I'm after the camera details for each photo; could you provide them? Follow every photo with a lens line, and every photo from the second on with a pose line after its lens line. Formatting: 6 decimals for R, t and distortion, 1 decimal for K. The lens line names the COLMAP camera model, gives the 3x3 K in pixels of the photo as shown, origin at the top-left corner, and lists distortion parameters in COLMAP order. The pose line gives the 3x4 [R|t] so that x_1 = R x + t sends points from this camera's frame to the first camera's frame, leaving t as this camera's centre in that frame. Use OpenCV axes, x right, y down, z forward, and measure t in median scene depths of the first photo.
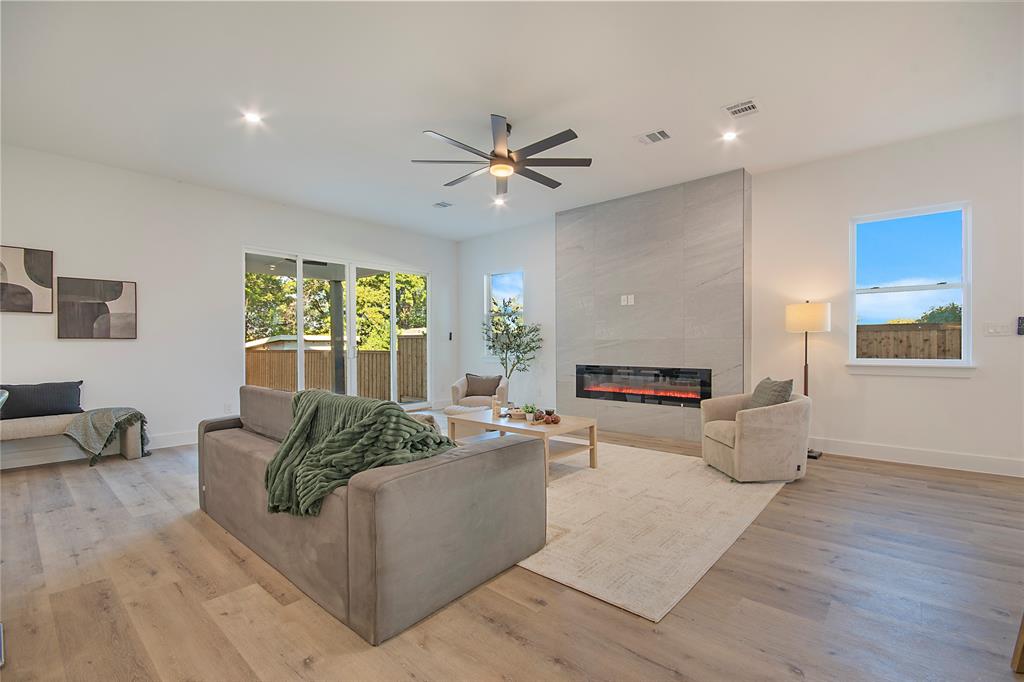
lens RADIAL K [[452.1, 0, 512.0], [0, 452.1, 341.6], [0, 0, 1]] dist [-0.009839, 0.002209]
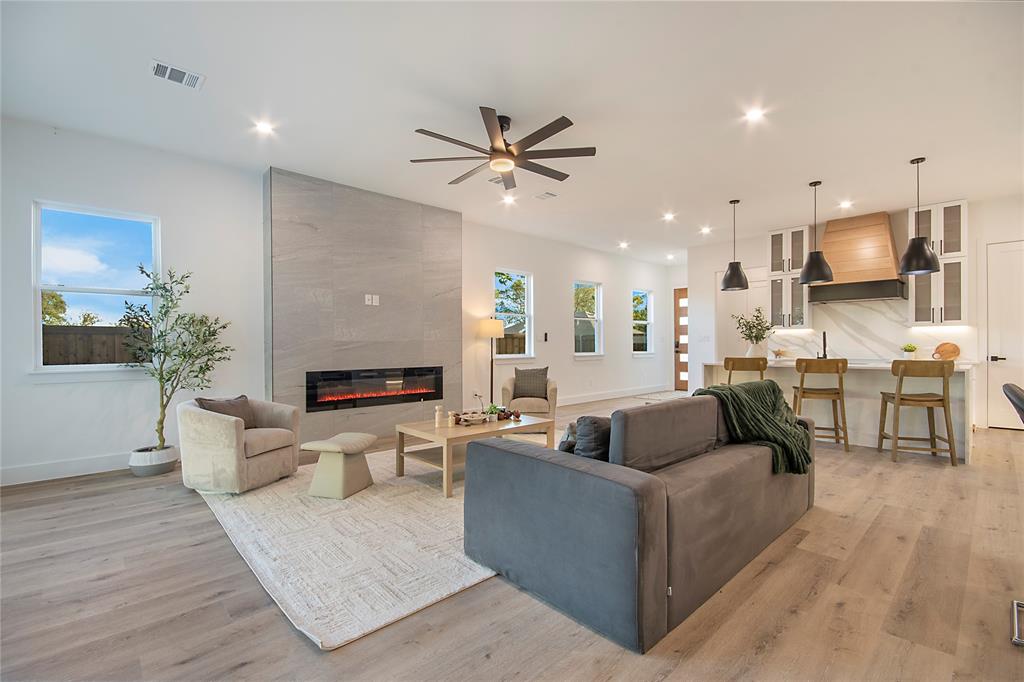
lens RADIAL K [[452.1, 0, 517.7], [0, 452.1, 345.6], [0, 0, 1]] dist [-0.009839, 0.002209]
pose [[0.098476, 0.003702, 0.995133, -1.473121], [-0.002639, 0.999991, -0.003459, 0.016723], [-0.995136, -0.002285, 0.098484, 1.312331]]
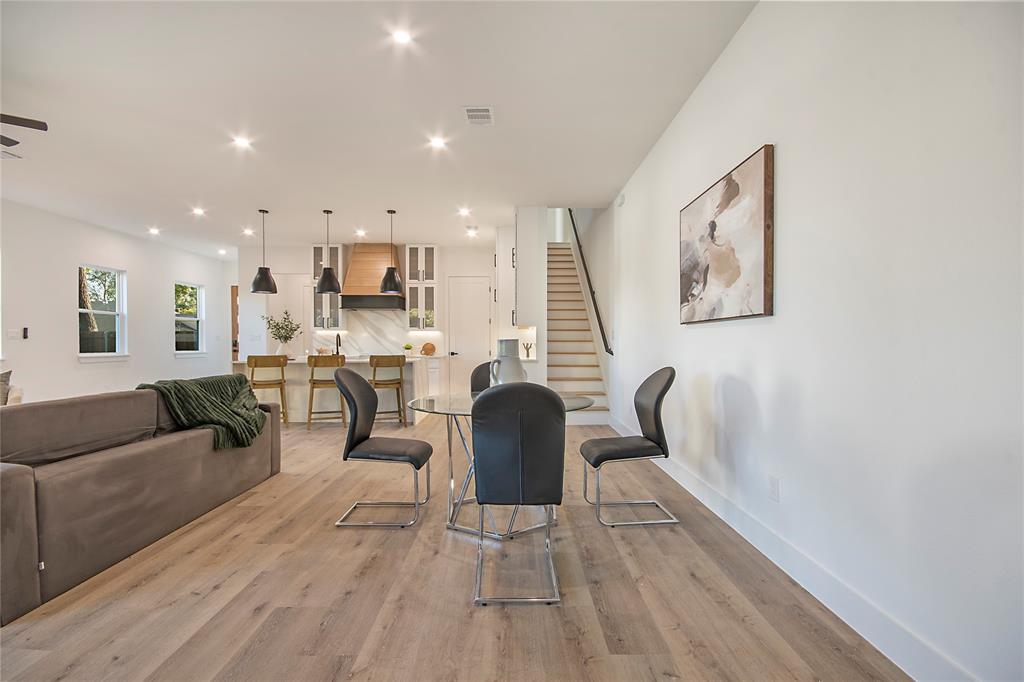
lens RADIAL K [[452.1, 0, 512.3], [0, 452.1, 345.3], [0, 0, 1]] dist [-0.009839, 0.002209]
pose [[-0.661092, 0.000641, 0.750305, -1.848105], [-0.001923, 0.999995, -0.002549, 0.014208], [-0.750303, -0.003128, -0.661087, 1.059286]]
